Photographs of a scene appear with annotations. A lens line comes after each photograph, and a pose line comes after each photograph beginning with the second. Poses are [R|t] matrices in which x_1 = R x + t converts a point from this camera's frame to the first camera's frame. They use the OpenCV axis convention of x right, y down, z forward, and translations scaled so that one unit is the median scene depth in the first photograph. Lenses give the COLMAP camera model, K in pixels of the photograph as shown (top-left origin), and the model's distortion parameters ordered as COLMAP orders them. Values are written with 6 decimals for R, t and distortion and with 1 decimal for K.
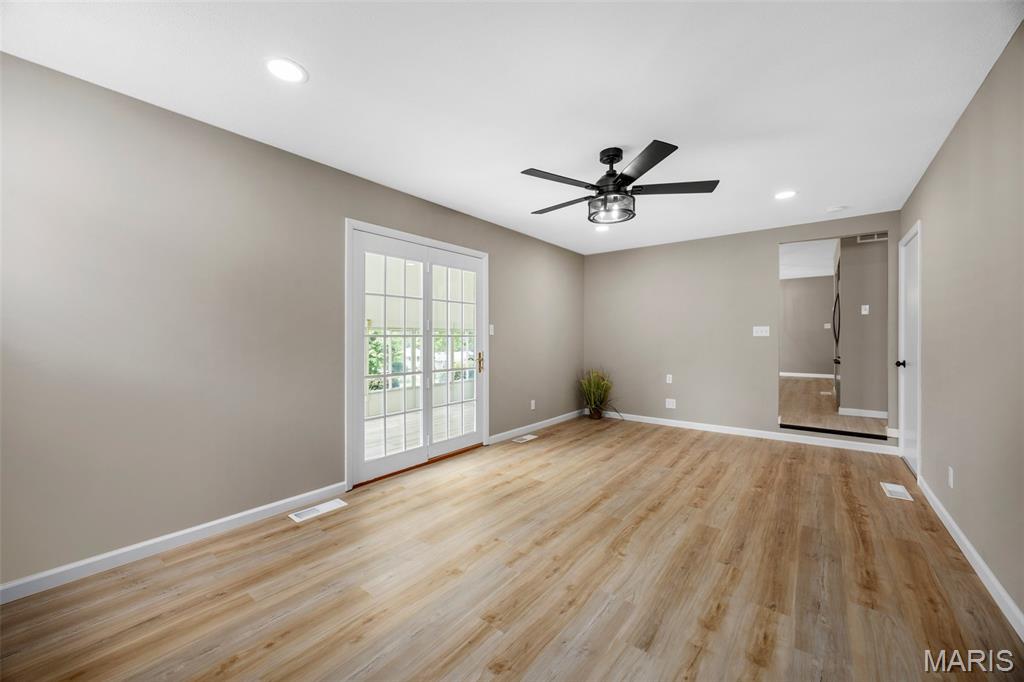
lens RADIAL K [[384.8, 0, 512.0], [0, 384.8, 341.0], [0, 0, 1]] dist [-0.006042, 0.000435]
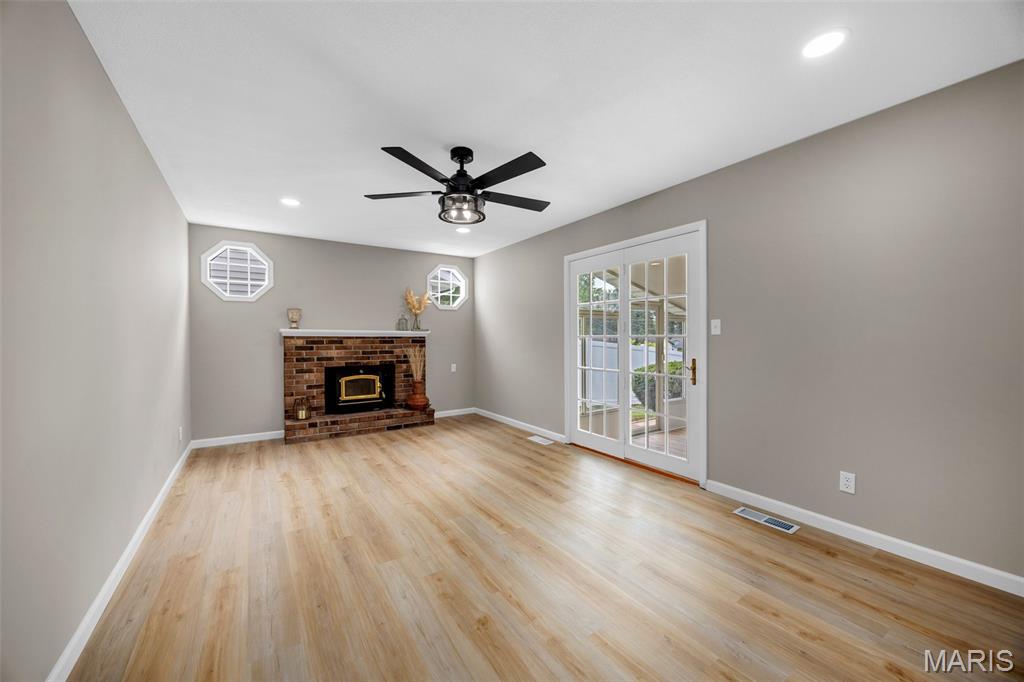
lens RADIAL K [[384.8, 0, 512.0], [0, 384.8, 341.0], [0, 0, 1]] dist [-0.006042, 0.000435]
pose [[-0.301079, 0.009304, -0.953554, 1.061695], [-0.007862, 0.999894, 0.012239, -0.014177], [0.953567, 0.011181, -0.300974, 1.288921]]
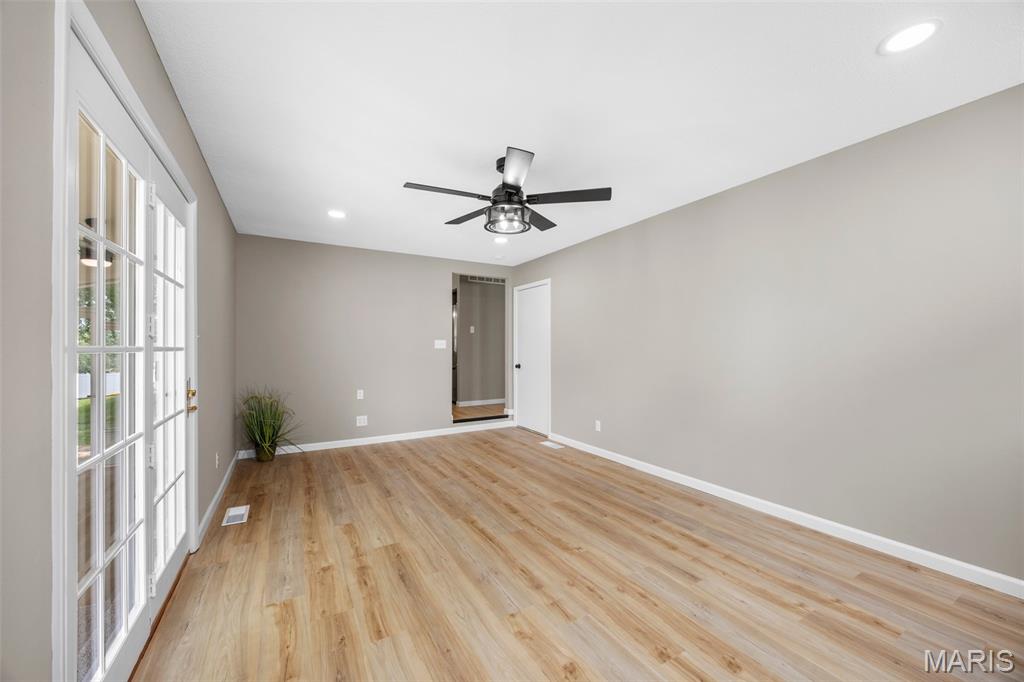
lens RADIAL K [[392.3, 0, 512.0], [0, 392.3, 341.0], [0, 0, 1]] dist [-0.005857, 0.000164]
pose [[0.367699, 0.017175, 0.929786, -0.613718], [0.013693, 0.999621, -0.023880, -0.005475], [-0.929844, 0.021512, 0.367325, 0.562082]]
